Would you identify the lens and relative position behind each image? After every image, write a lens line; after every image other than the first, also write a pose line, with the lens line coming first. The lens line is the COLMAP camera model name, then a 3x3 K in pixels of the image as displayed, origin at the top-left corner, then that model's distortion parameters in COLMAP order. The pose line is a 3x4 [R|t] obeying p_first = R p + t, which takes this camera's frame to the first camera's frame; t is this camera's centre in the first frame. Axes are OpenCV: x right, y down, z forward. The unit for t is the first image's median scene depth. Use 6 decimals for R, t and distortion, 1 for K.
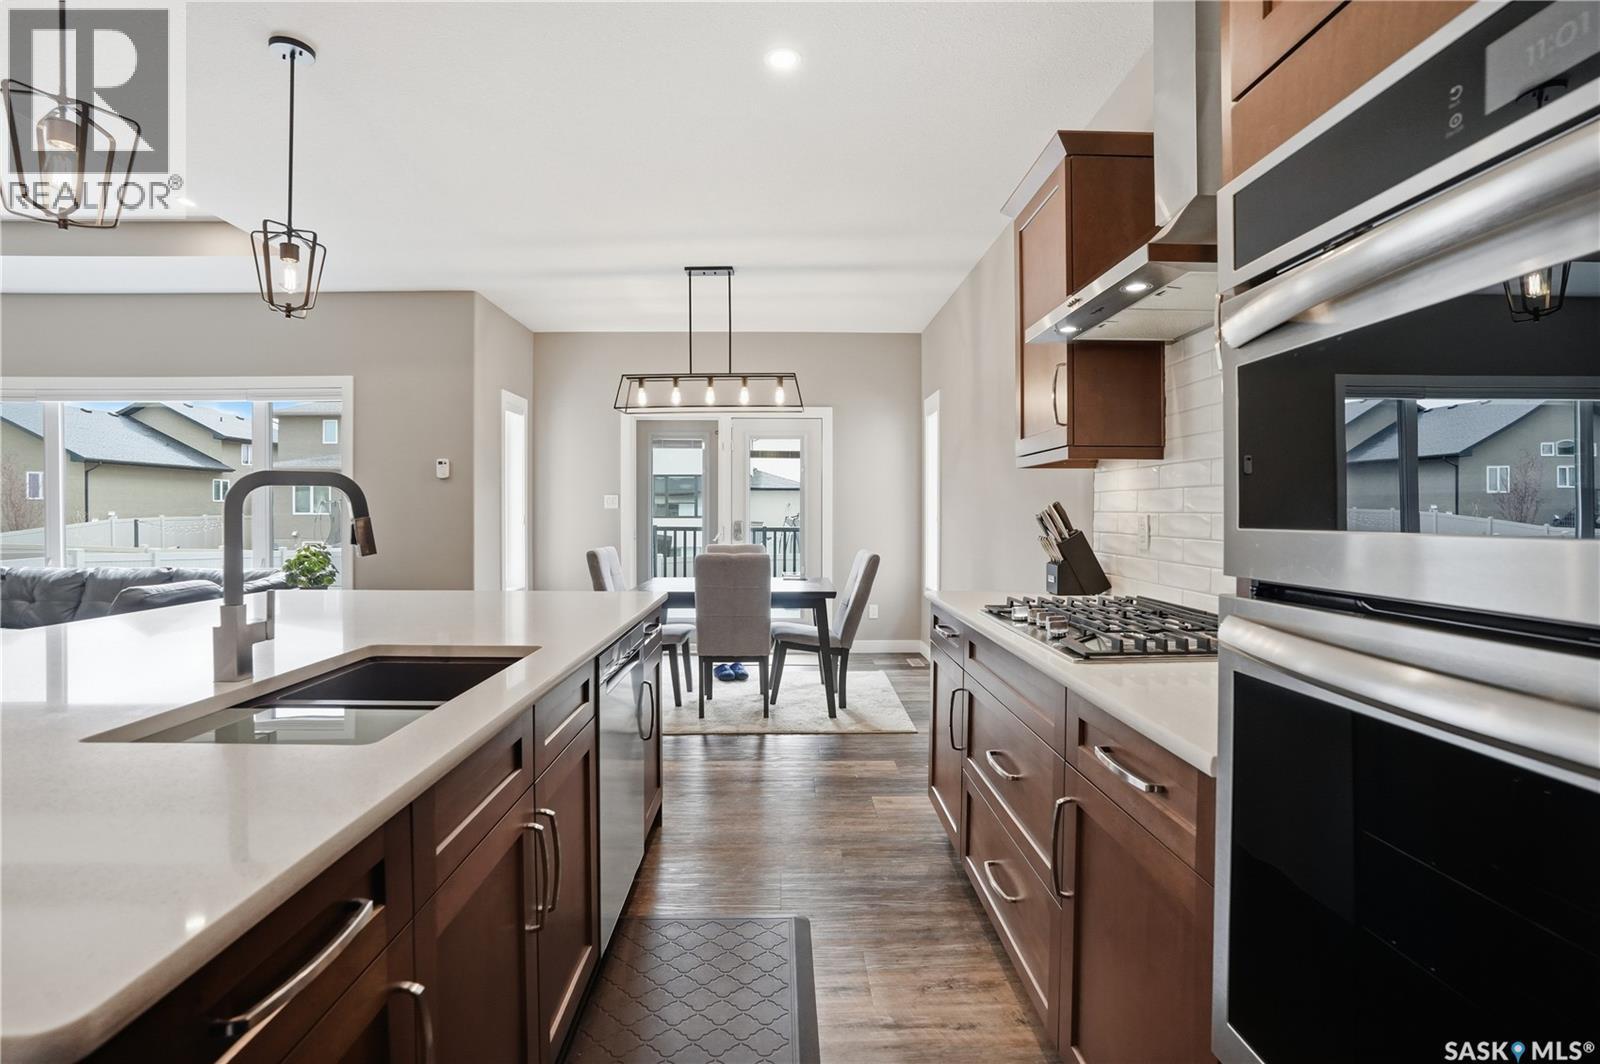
lens RADIAL K [[765.9, 0, 794.6], [0, 765.9, 513.8], [0, 0, 1]] dist [-0.057444, 0.020538]
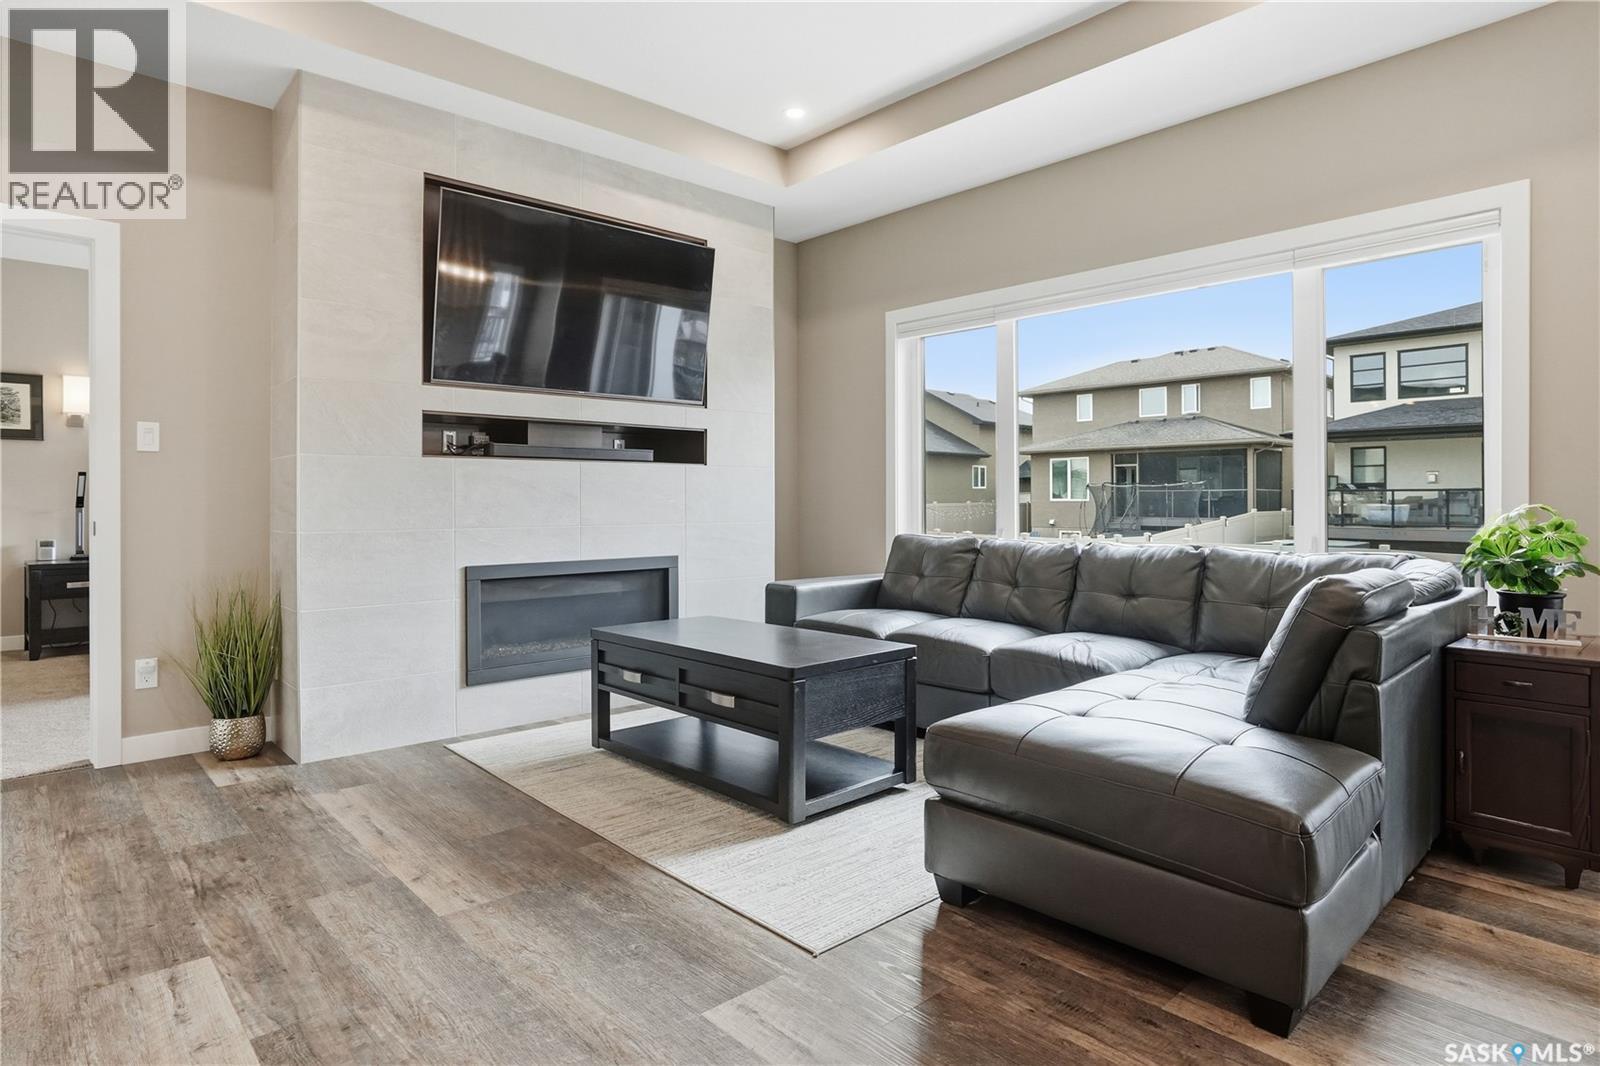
lens RADIAL K [[880.8, 0, 780.1], [0, 880.8, 505.1], [0, 0, 1]] dist [-0.025063, -0.000675]
pose [[0.664064, 0.001552, -0.747674, -0.527262], [-0.002158, 0.999998, 0.000159, 0.039260], [0.747673, 0.001508, 0.664066, 0.259209]]
